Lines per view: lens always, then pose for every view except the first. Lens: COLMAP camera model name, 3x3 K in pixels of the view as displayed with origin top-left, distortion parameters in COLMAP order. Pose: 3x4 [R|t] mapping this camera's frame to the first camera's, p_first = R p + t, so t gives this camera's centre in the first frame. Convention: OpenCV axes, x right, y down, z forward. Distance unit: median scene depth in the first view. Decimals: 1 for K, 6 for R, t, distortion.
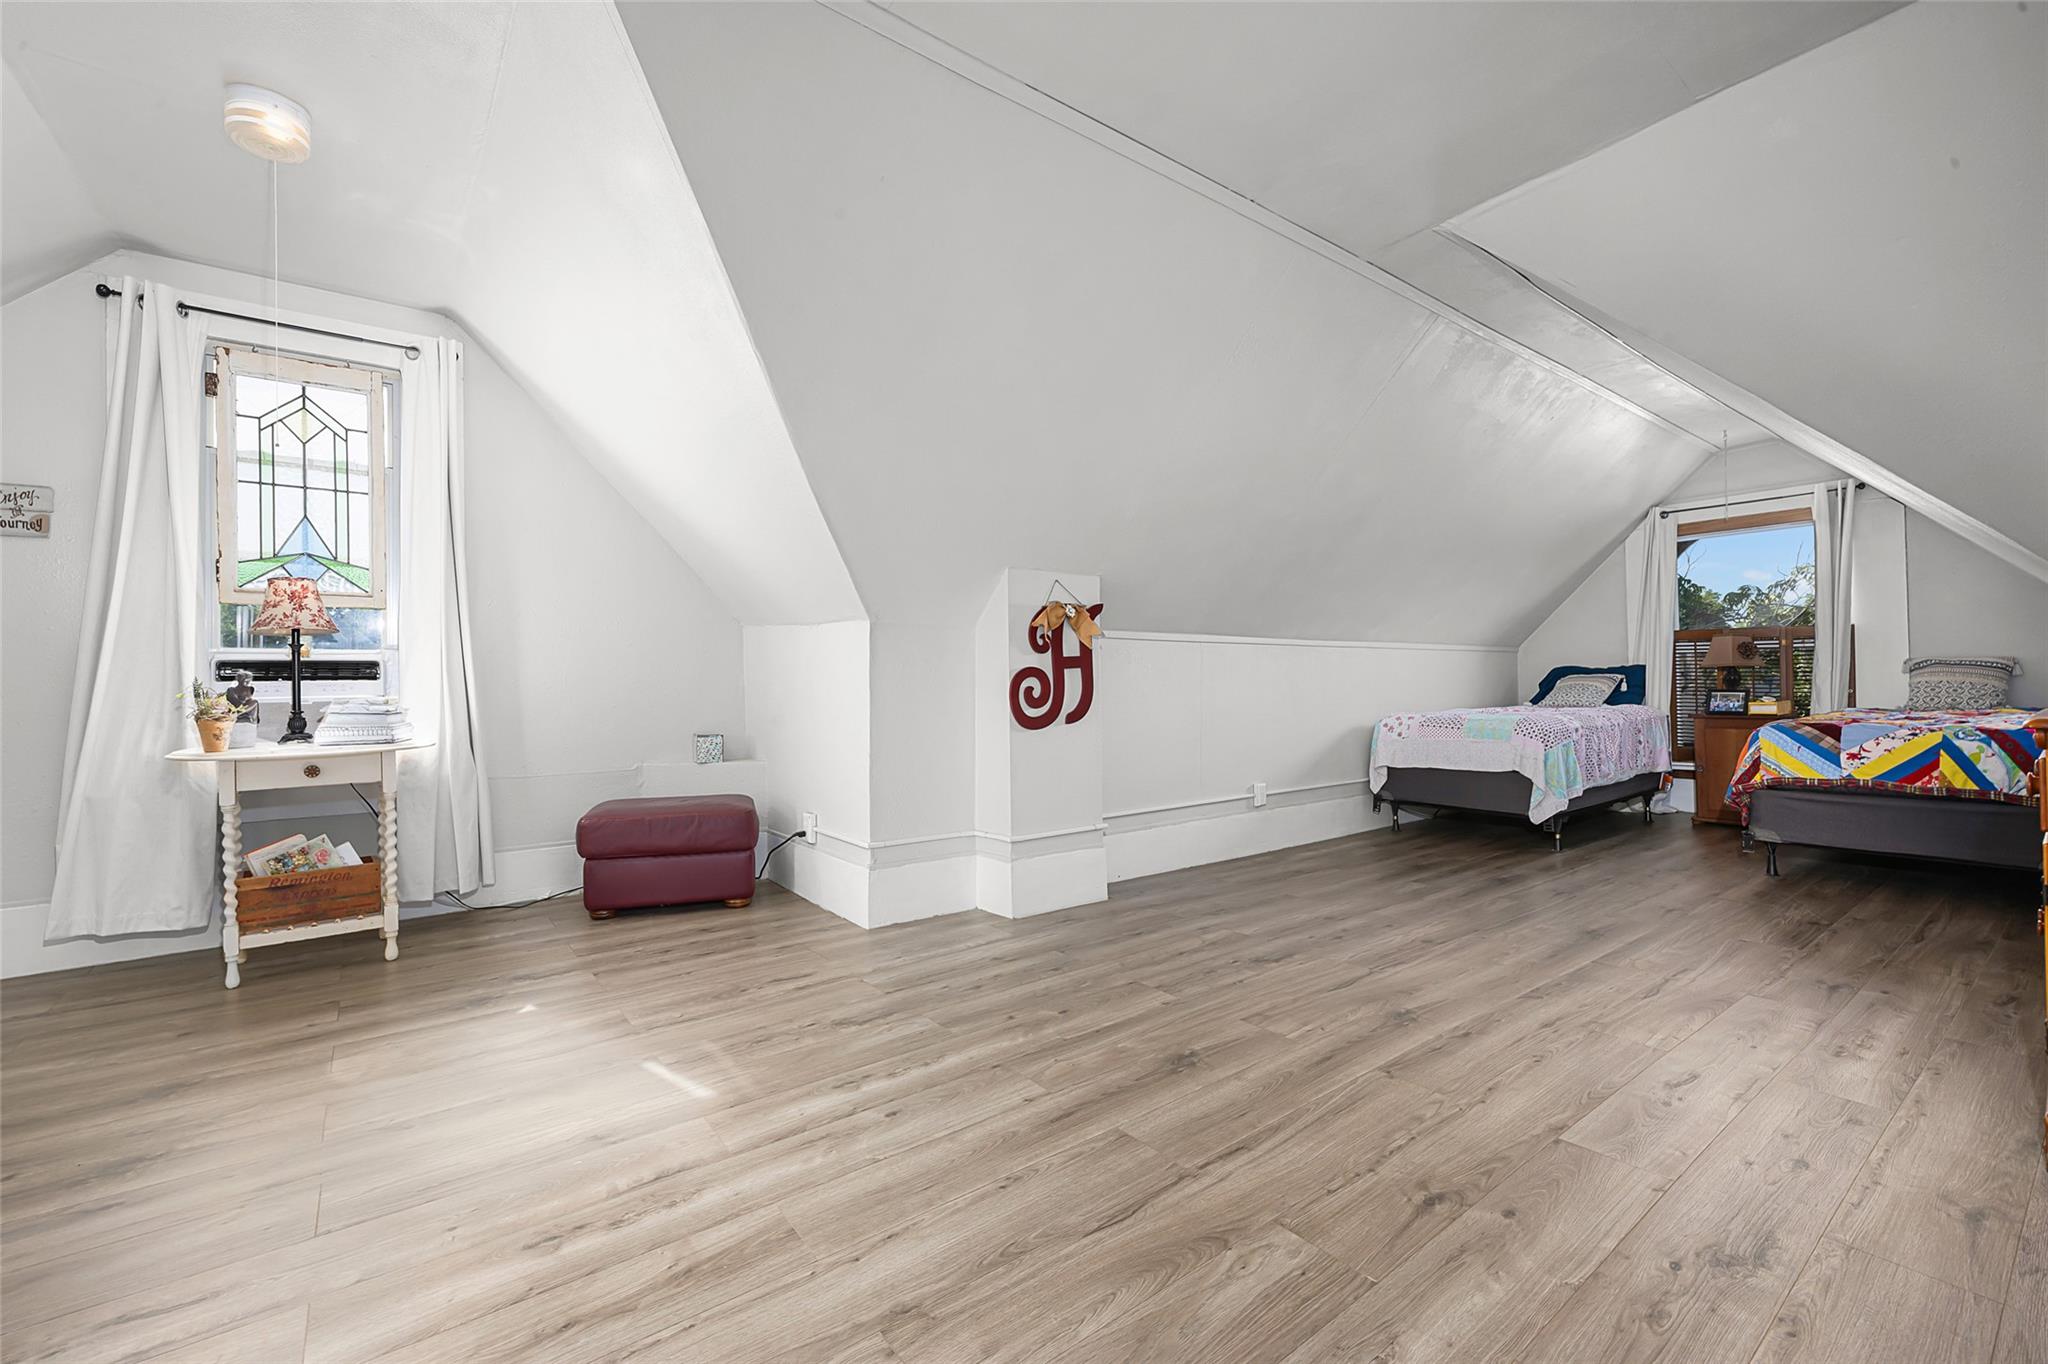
lens RADIAL K [[853.0, 0, 1020.3], [0, 853.0, 686.8], [0, 0, 1]] dist [0.003978, 0.000678]
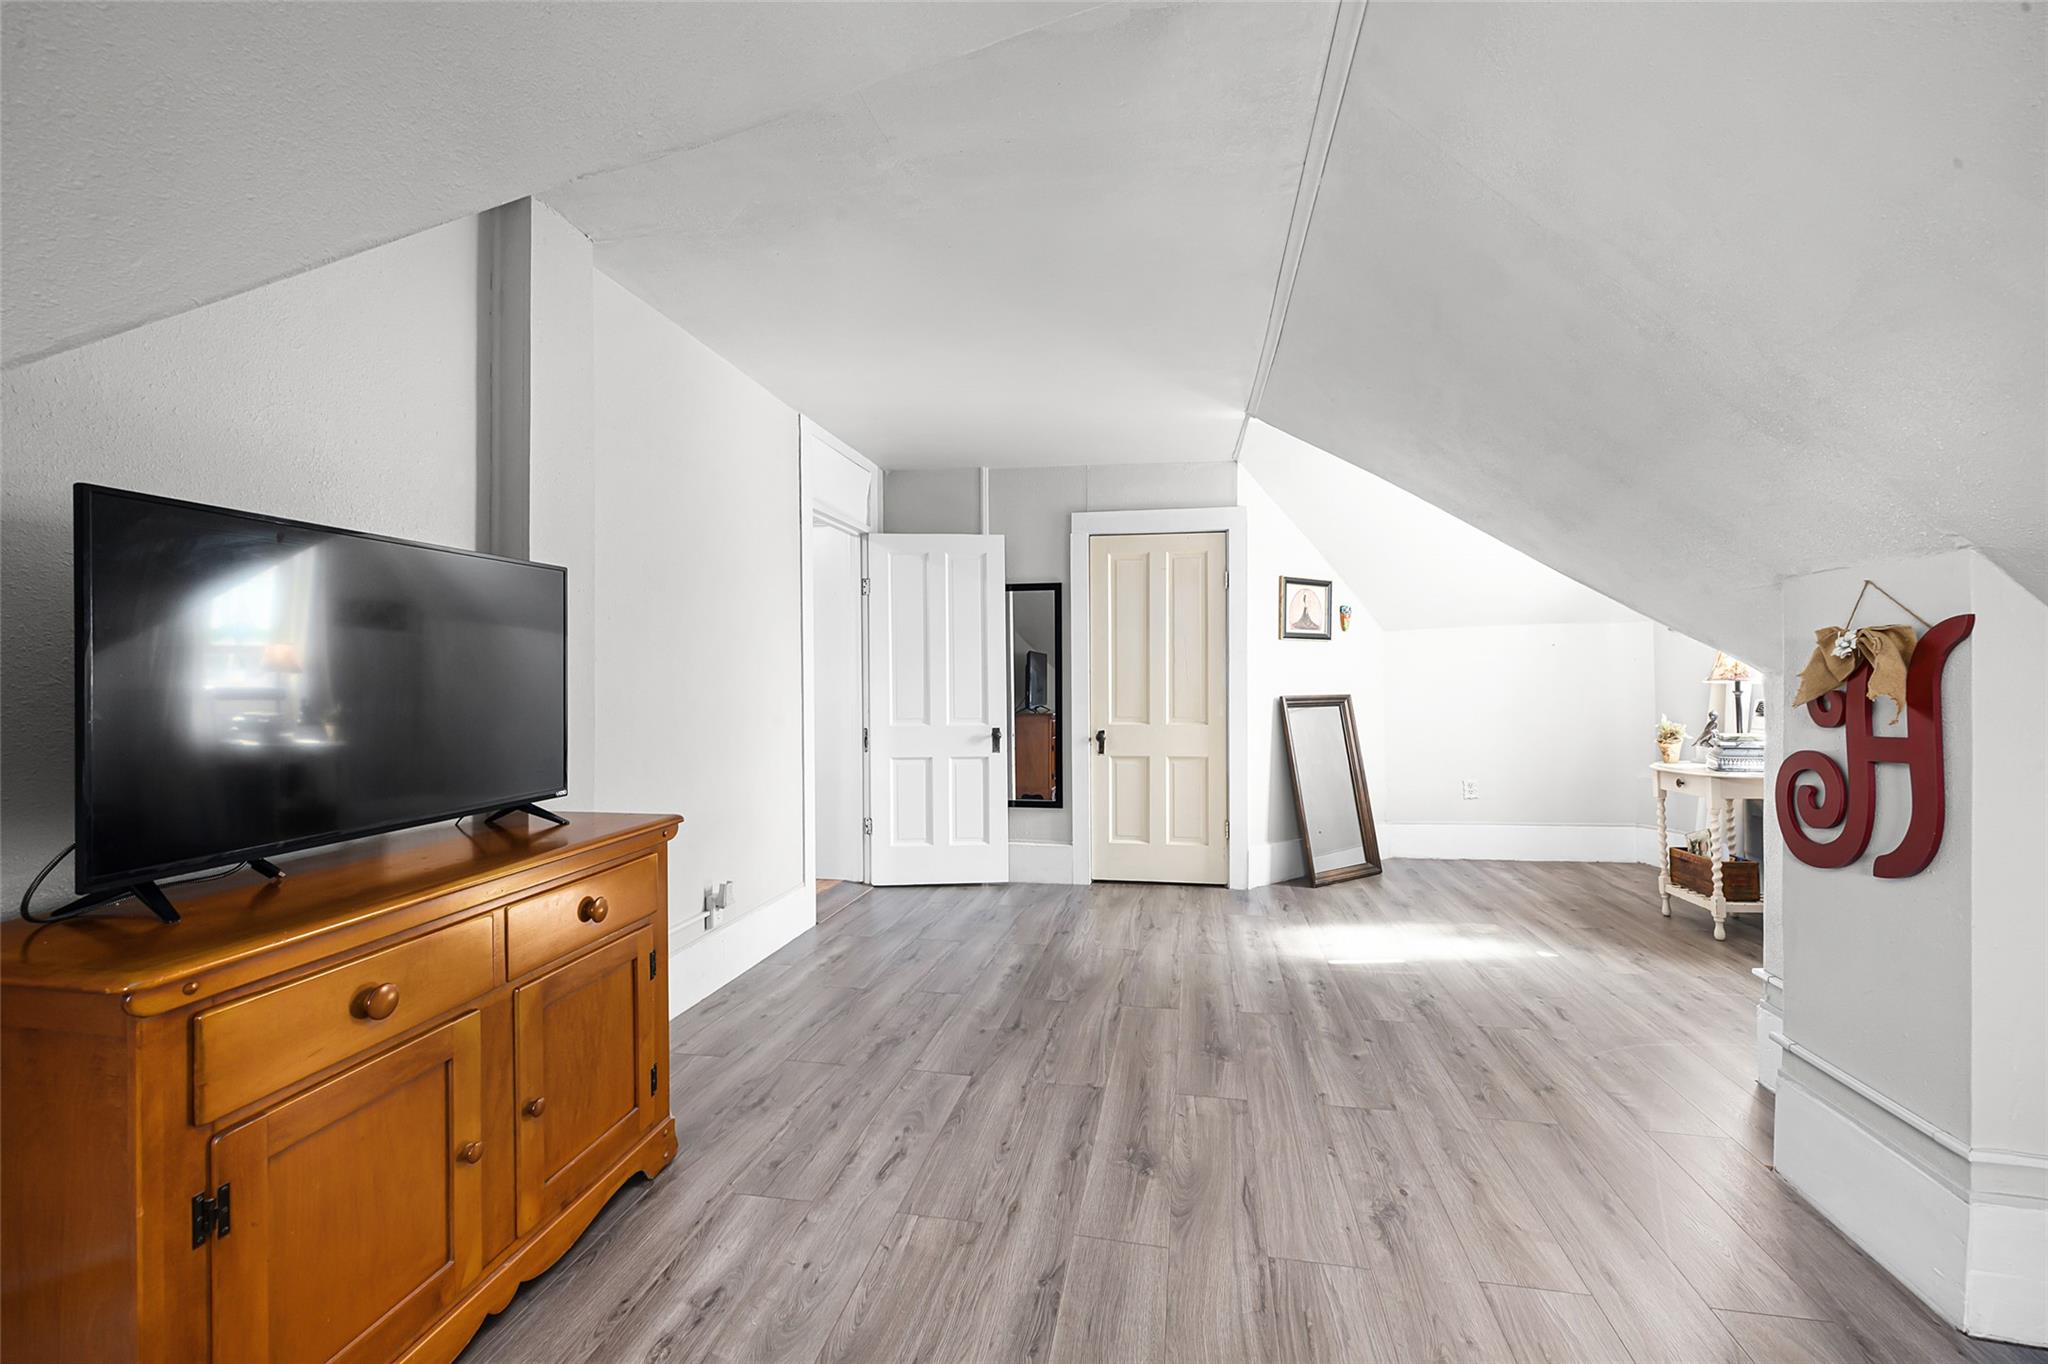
lens RADIAL K [[872.4, 0, 1025.4], [0, 872.4, 679.0], [0, 0, 1]] dist [0.000453, 0.000072]
pose [[-0.745379, 0.014206, -0.666490, 1.191977], [0.011879, 0.999897, 0.008027, -0.125424], [0.666536, -0.001934, -0.745471, 1.678423]]
